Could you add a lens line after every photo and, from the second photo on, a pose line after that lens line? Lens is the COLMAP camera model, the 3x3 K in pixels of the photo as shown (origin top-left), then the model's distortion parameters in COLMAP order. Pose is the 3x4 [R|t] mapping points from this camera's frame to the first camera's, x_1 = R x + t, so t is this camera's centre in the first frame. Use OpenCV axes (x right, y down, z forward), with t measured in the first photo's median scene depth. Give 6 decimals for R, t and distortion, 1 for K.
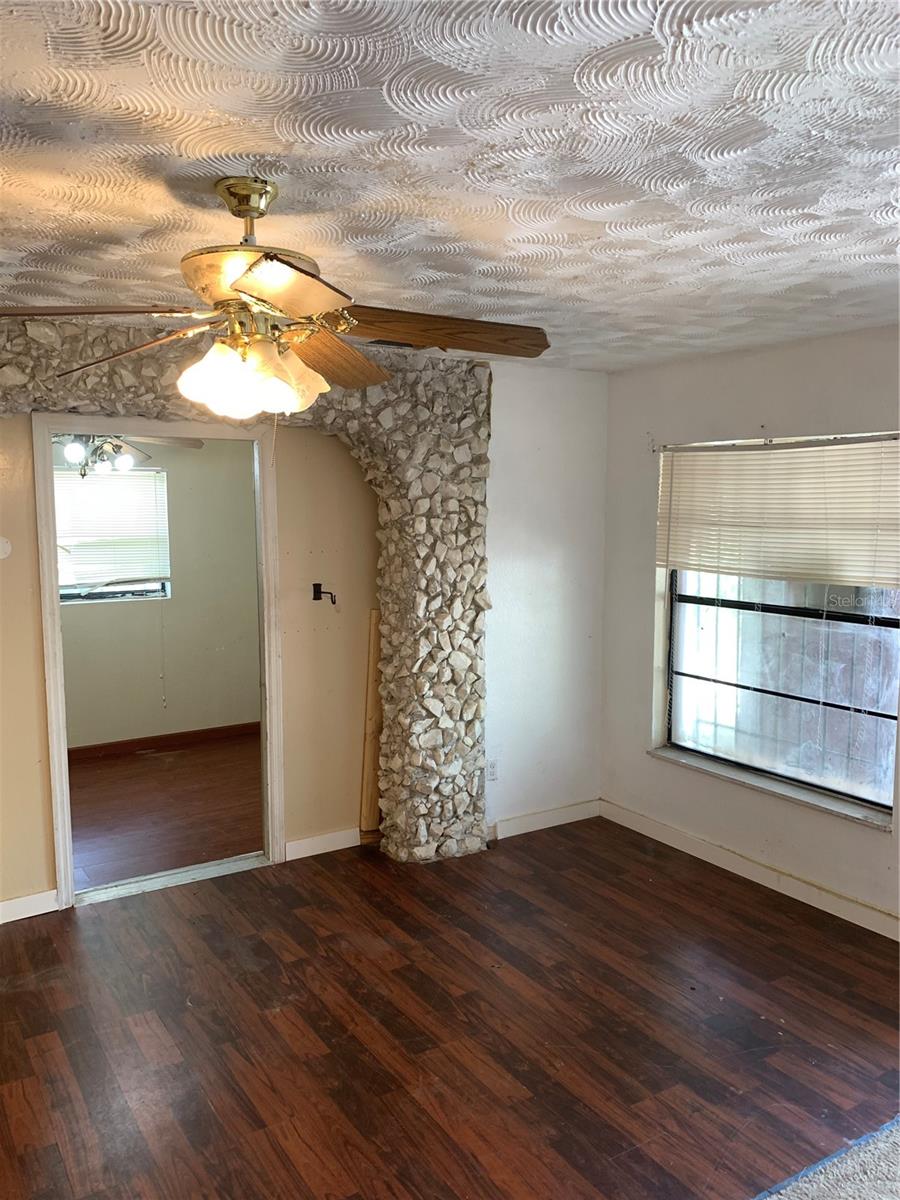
lens RADIAL K [[924.3, 0, 443.2], [0, 924.3, 594.3], [0, 0, 1]] dist [0.056866, -0.085158]
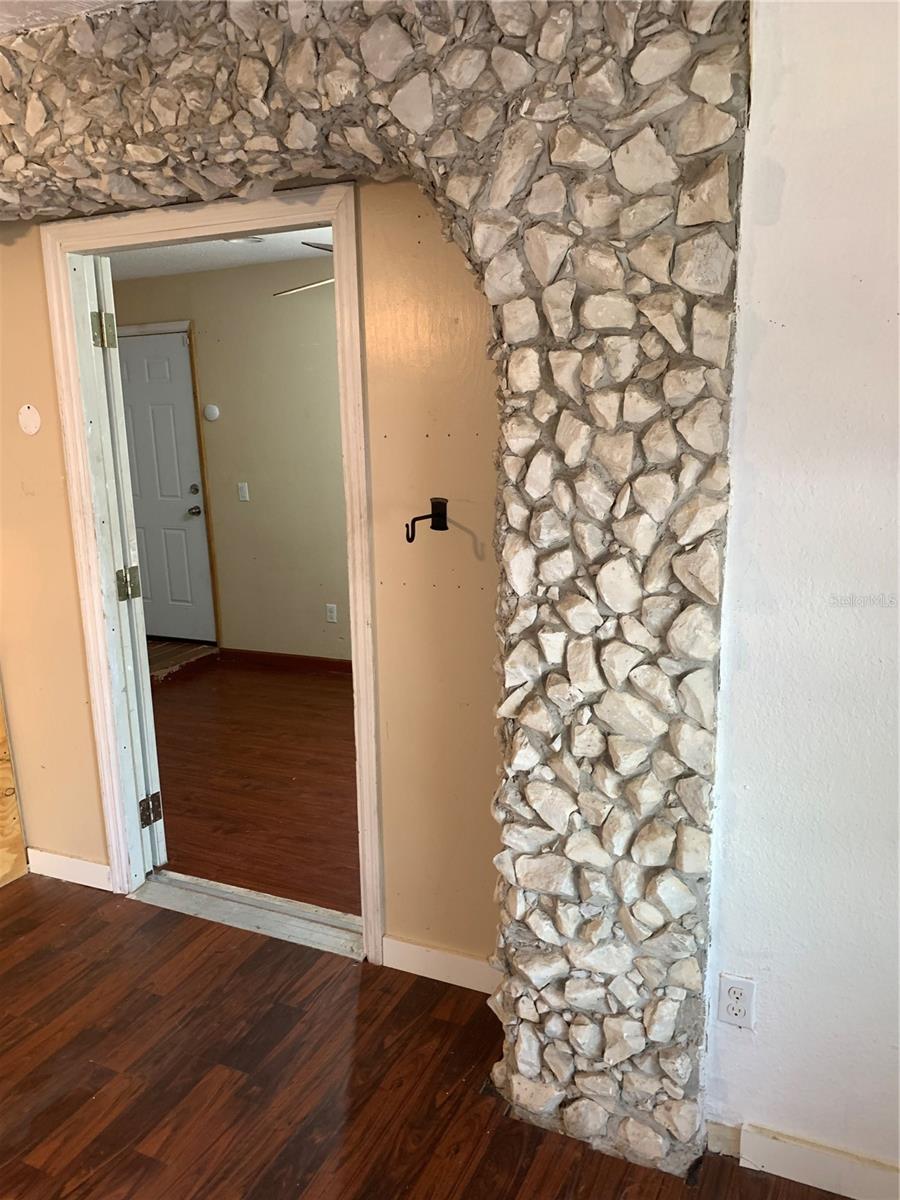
lens RADIAL K [[896.8, 0, 450.0], [0, 896.8, 600.0], [0, 0, 1]] dist [-0.004587, -0.002719]
pose [[0.546474, 0.162298, -0.821599, 0.288809], [-0.063468, 0.986247, 0.152608, -0.032614], [0.835068, -0.031251, 0.549259, 0.735786]]
